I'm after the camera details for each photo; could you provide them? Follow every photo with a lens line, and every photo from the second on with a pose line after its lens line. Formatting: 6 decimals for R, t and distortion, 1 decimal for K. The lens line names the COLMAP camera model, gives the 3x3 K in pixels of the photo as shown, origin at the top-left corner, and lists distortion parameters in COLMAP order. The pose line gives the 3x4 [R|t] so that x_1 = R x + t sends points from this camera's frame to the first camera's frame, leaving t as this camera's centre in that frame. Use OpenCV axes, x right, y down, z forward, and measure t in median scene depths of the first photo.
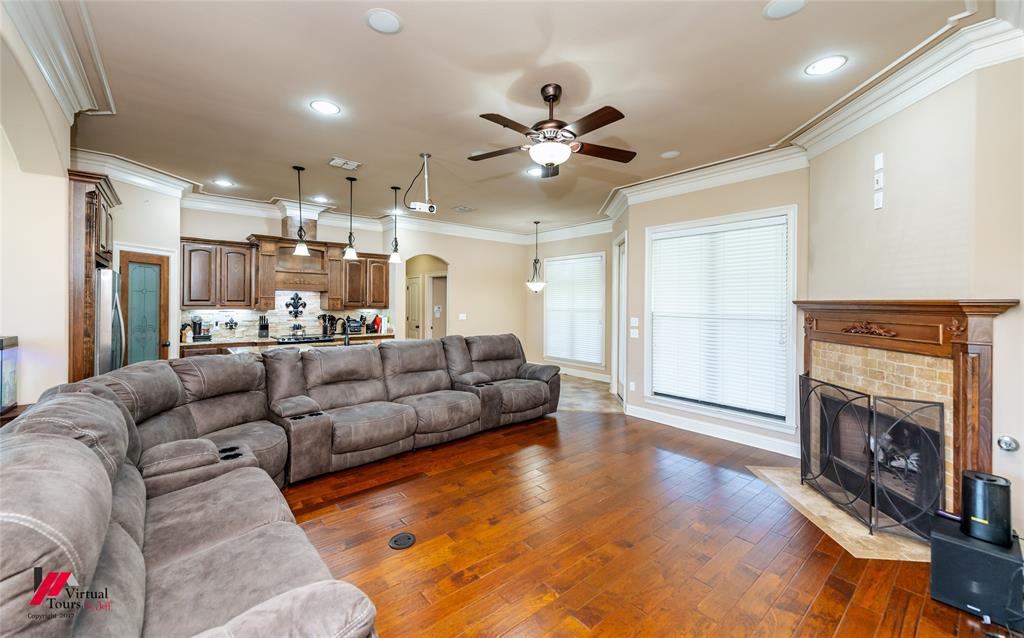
lens RADIAL K [[416.8, 0, 481.0], [0, 416.8, 300.7], [0, 0, 1]] dist [0.009266, -0.002318]
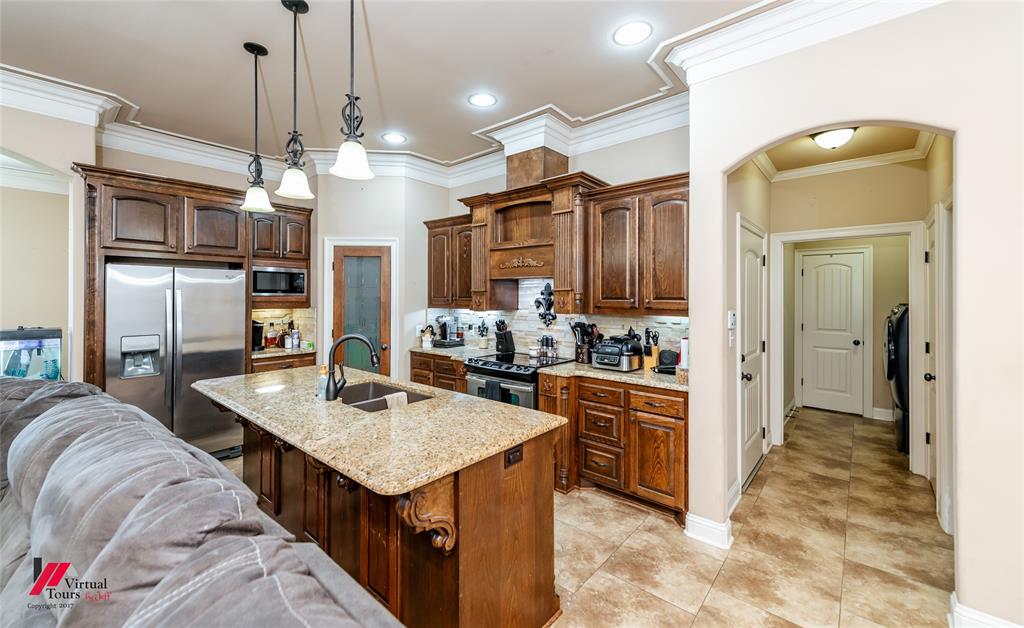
lens RADIAL K [[422.7, 0, 489.6], [0, 422.7, 293.9], [0, 0, 1]] dist [0.009401, -0.002785]
pose [[0.176987, -0.010998, -0.984152, 0.154160], [0.005207, 0.999934, -0.010238, 0.002981], [0.984199, -0.003313, 0.177032, 0.991577]]
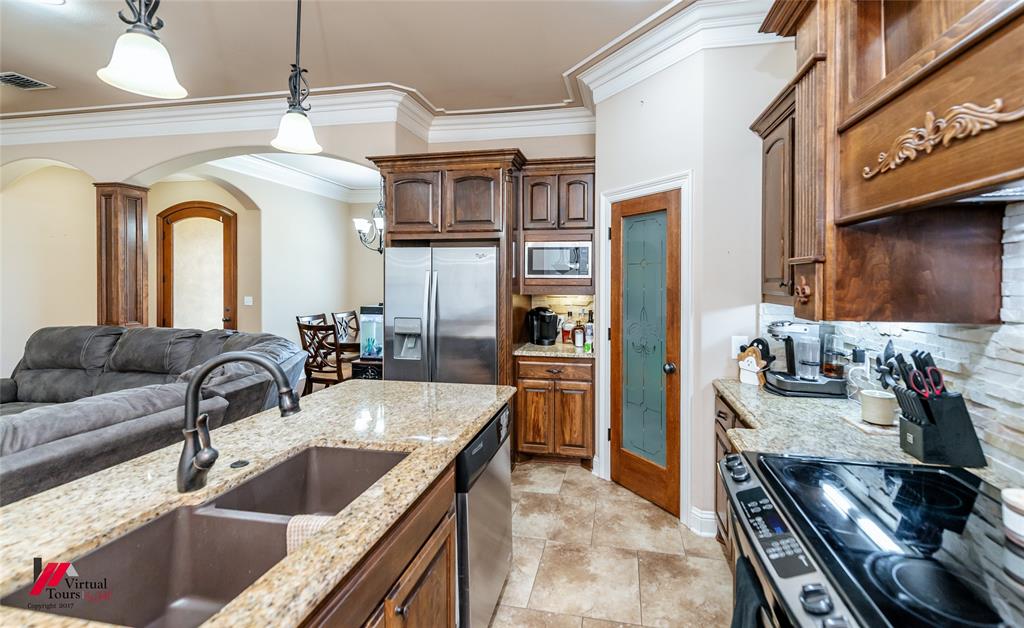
lens RADIAL K [[422.7, 0, 522.1], [0, 422.7, 278.8], [0, 0, 1]] dist [0.009401, -0.002785]
pose [[-0.735214, -0.009351, -0.677770, -0.271079], [-0.003530, 0.999944, -0.009967, 0.004049], [0.677826, -0.004936, -0.735206, 1.173800]]
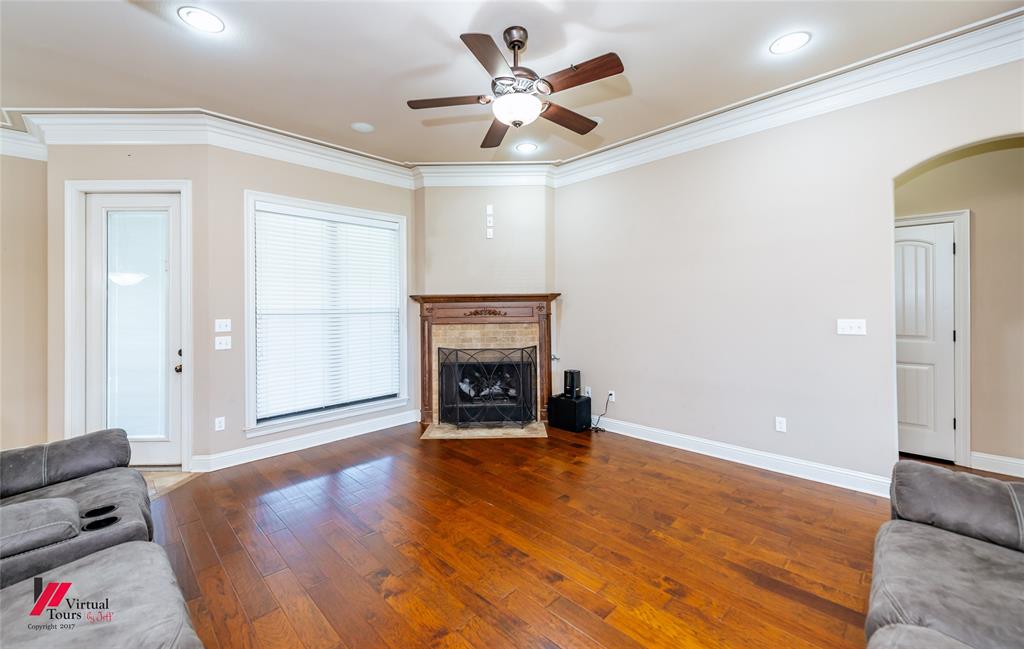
lens RADIAL K [[416.8, 0, 531.3], [0, 416.8, 305.0], [0, 0, 1]] dist [0.009266, -0.002318]
pose [[-0.194331, 0.000550, 0.980936, -0.348933], [0.009600, 0.999953, 0.001341, 0.020814], [-0.980889, 0.009678, -0.194327, 0.594125]]
